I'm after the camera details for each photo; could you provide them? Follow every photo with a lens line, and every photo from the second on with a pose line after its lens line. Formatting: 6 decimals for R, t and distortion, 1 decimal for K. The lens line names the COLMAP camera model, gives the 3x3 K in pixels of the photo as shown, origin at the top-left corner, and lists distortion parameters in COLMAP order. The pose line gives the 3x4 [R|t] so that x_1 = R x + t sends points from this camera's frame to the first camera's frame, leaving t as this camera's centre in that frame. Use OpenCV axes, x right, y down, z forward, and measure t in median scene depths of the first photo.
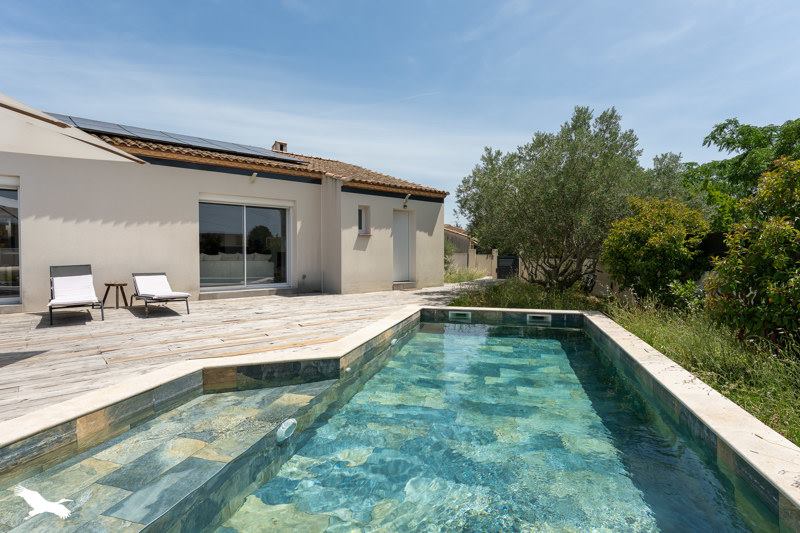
lens RADIAL K [[407.5, 0, 399.8], [0, 407.5, 258.3], [0, 0, 1]] dist [0.007198, 0.000833]
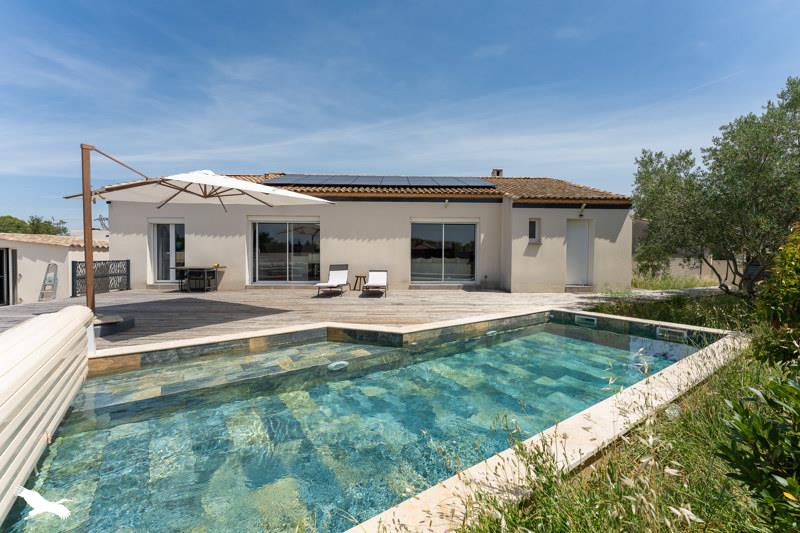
lens RADIAL K [[328.3, 0, 400.0], [0, 328.3, 270.6], [0, 0, 1]] dist [-0.011888, 0.000284]
pose [[0.782971, 0.034326, -0.621110, 0.207242], [-0.013059, 0.999163, 0.038758, -0.010890], [0.621921, -0.022236, 0.782764, 0.025921]]
